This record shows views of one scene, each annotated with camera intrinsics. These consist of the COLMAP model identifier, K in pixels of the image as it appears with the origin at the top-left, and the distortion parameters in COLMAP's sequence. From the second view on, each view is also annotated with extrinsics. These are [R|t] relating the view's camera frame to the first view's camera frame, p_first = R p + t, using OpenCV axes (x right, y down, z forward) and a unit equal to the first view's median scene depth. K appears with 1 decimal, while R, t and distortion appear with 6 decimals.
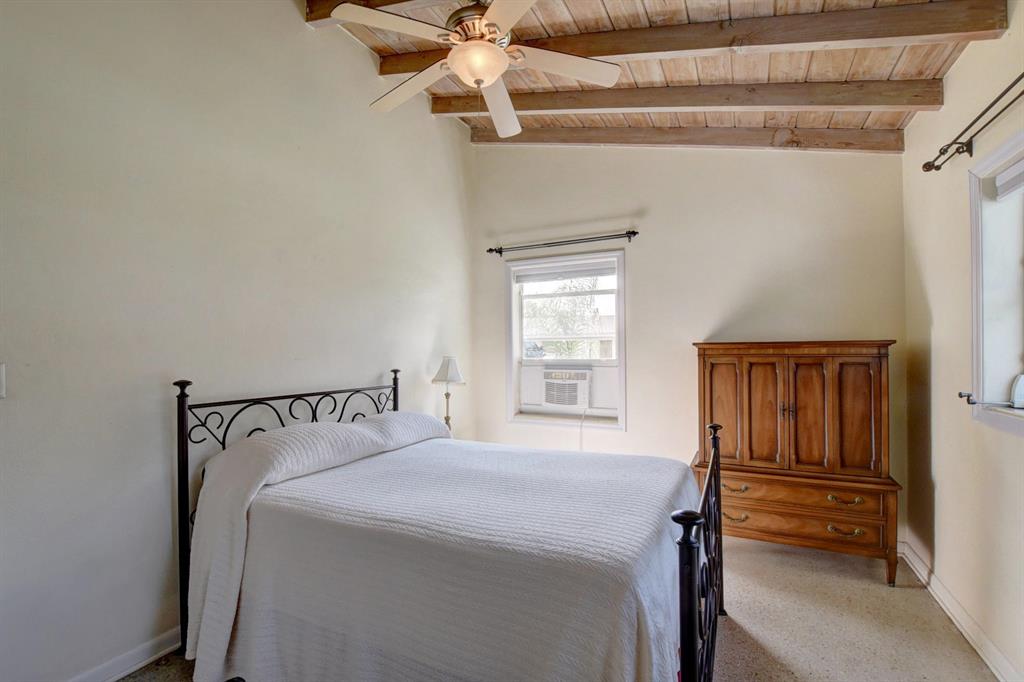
lens RADIAL K [[452.3, 0, 513.5], [0, 452.3, 344.3], [0, 0, 1]] dist [-0.036236, 0.006217]
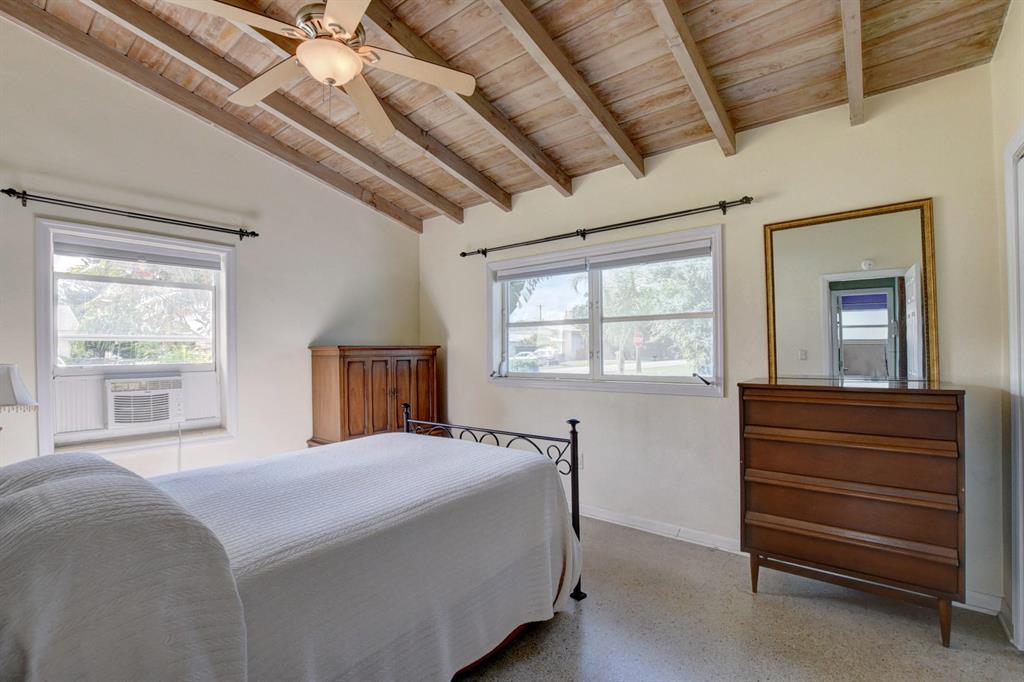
lens RADIAL K [[452.3, 0, 515.1], [0, 452.3, 345.1], [0, 0, 1]] dist [-0.036236, 0.006217]
pose [[0.202452, 0.013113, 0.979204, -0.690448], [-0.005161, 0.999911, -0.012323, 0.007637], [-0.979279, -0.002558, 0.202501, 0.288049]]
